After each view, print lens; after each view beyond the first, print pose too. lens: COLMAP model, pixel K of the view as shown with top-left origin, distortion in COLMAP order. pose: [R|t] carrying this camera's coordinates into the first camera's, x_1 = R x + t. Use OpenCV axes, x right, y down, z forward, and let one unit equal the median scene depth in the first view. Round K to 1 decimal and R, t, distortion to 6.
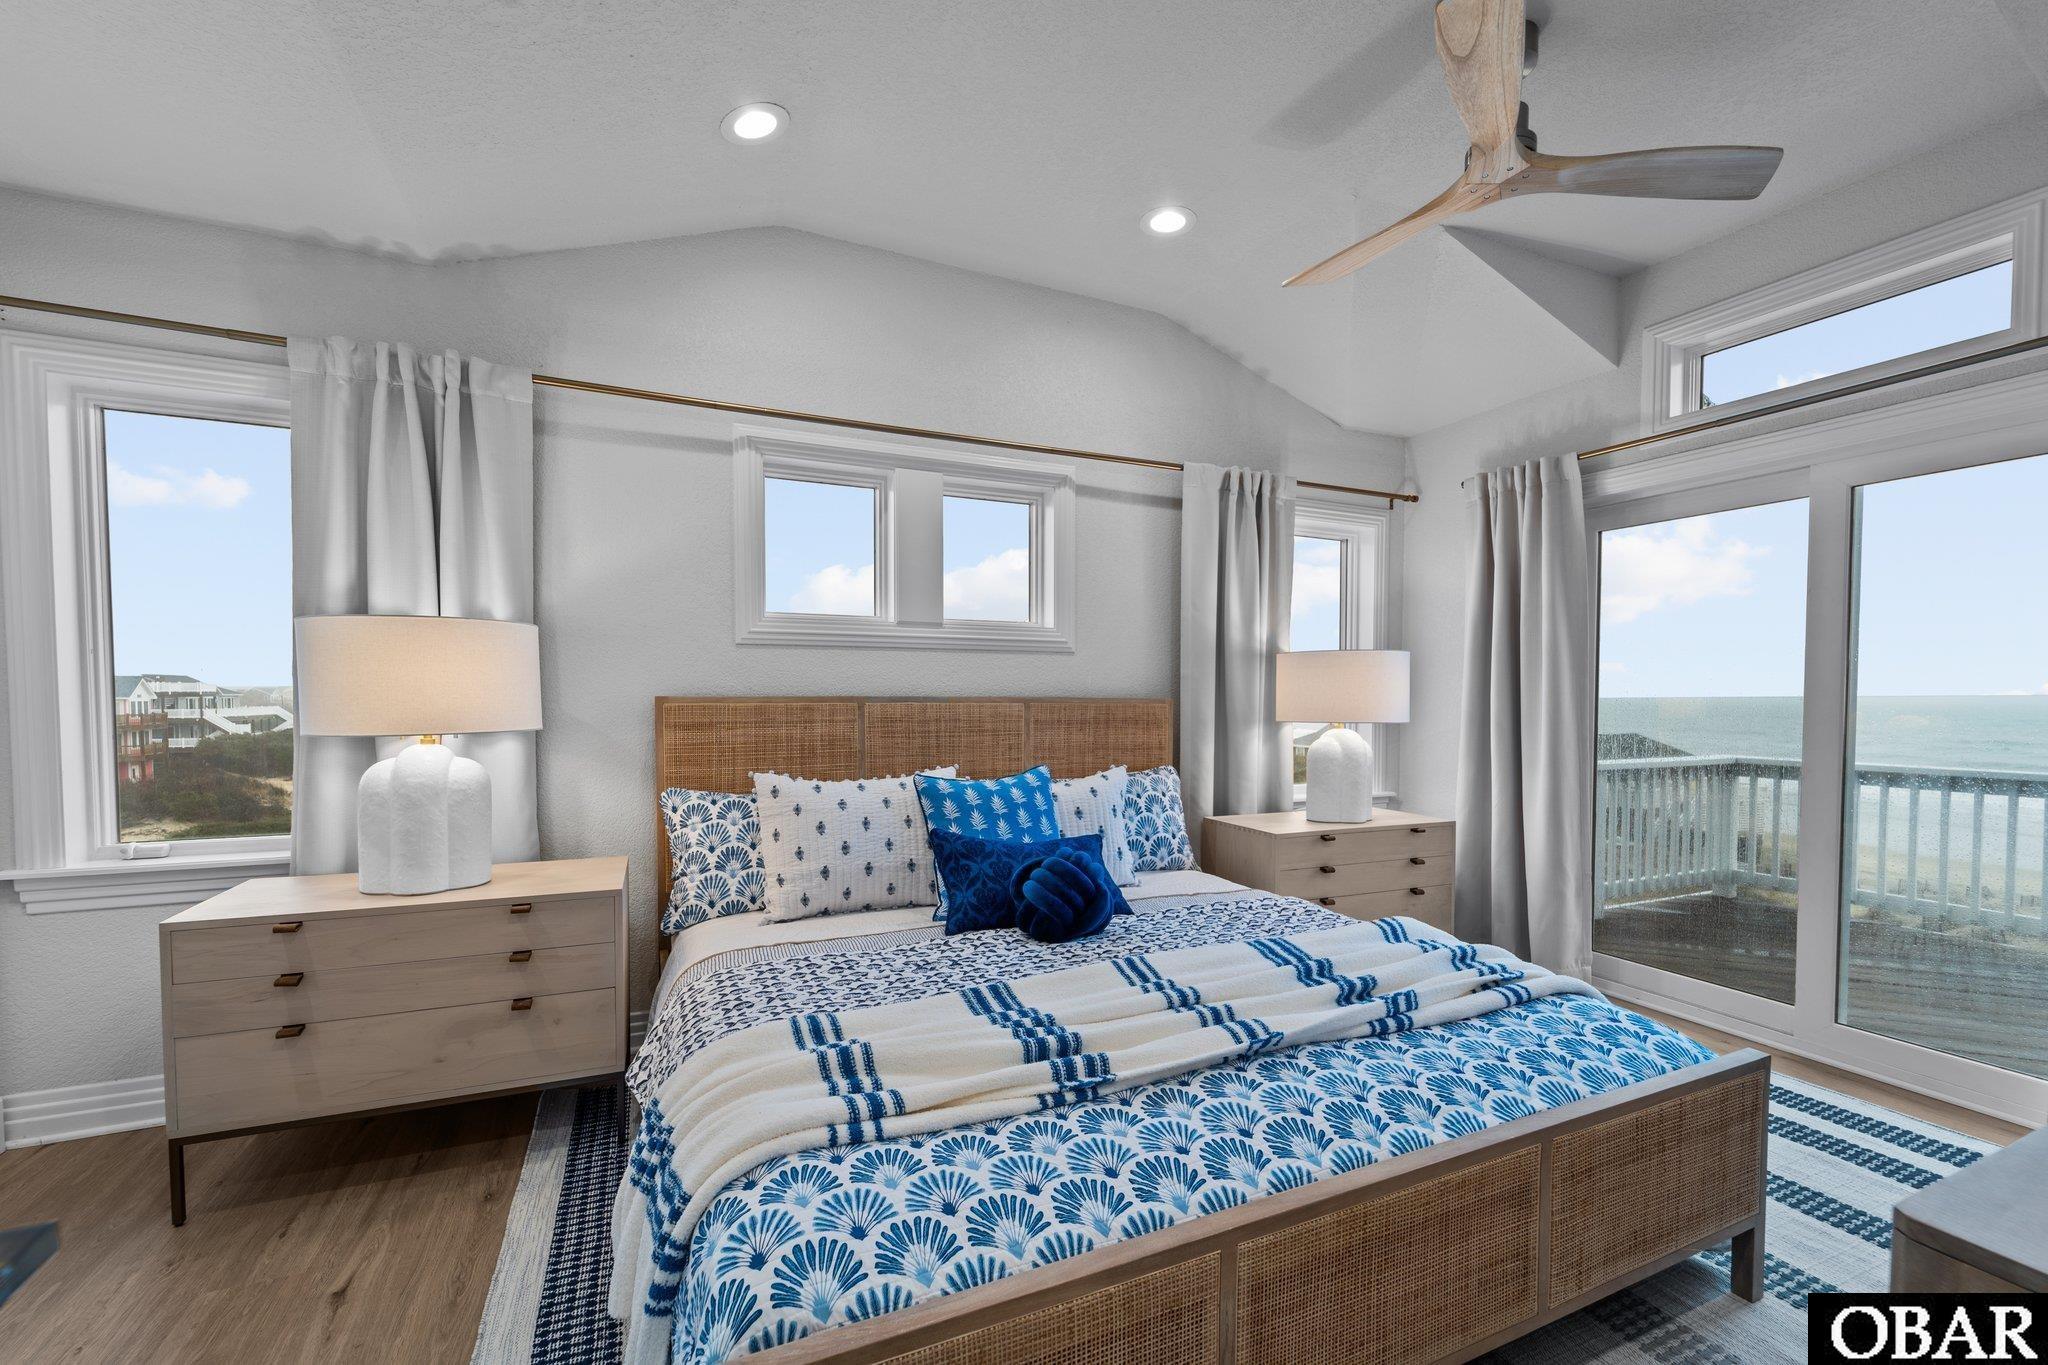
lens RADIAL K [[855.4, 0, 1026.5], [0, 855.4, 720.2], [0, 0, 1]] dist [0.018081, 0.000057]
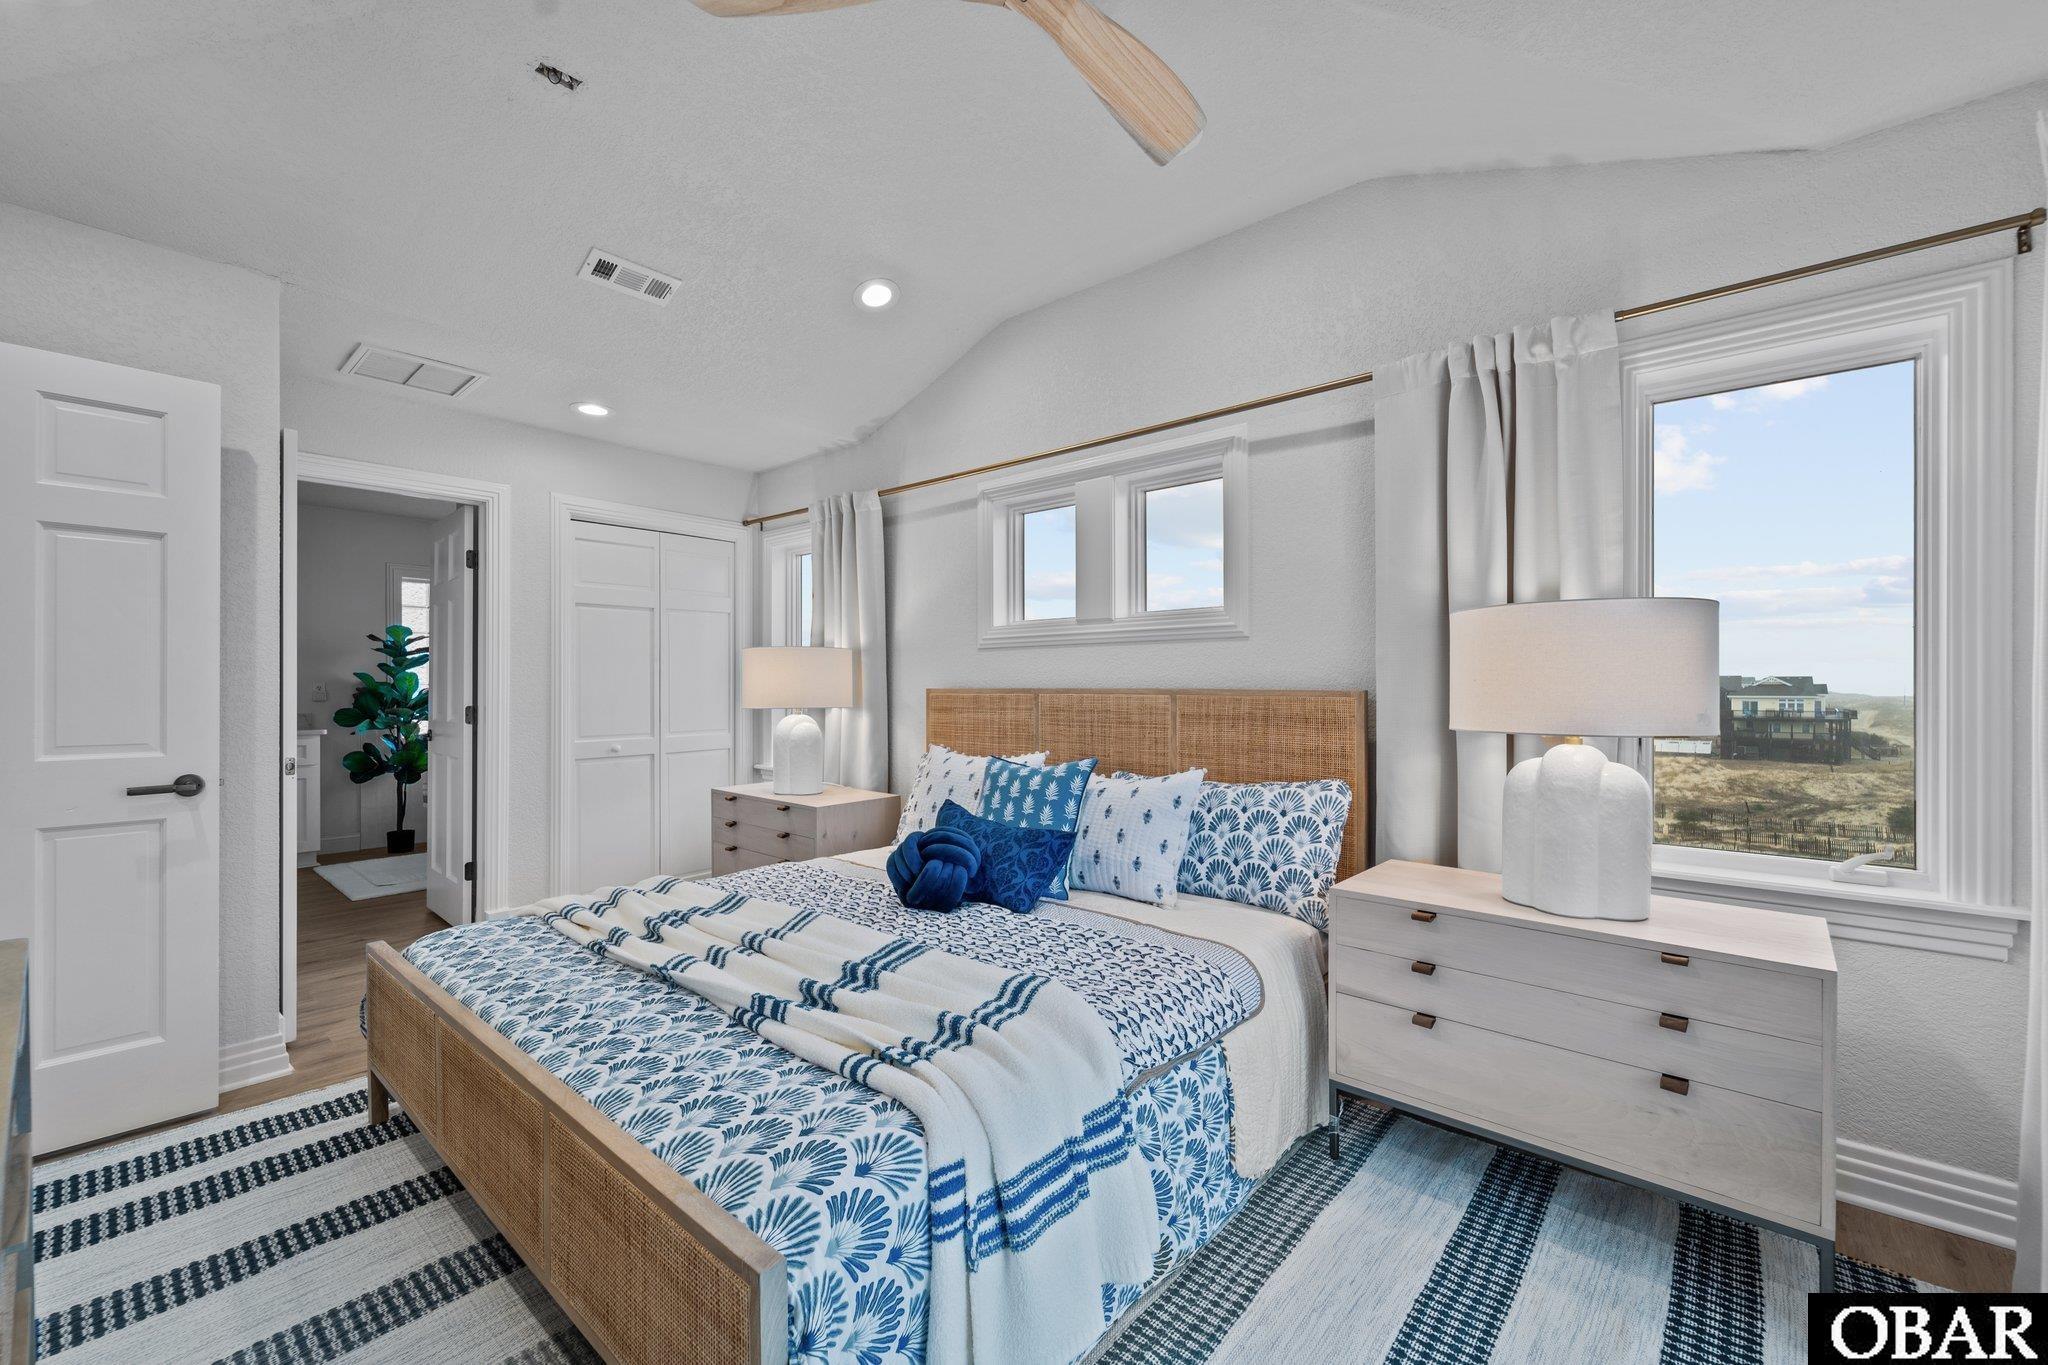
lens RADIAL K [[849.9, 0, 1024.0], [0, 849.9, 682.5], [0, 0, 1]] dist [0.022796, -0.000056]
pose [[0.411900, -0.004983, -0.911216, 0.799049], [-0.021156, 0.999663, -0.015030, -0.016747], [0.910984, 0.025468, 0.411656, 0.476323]]
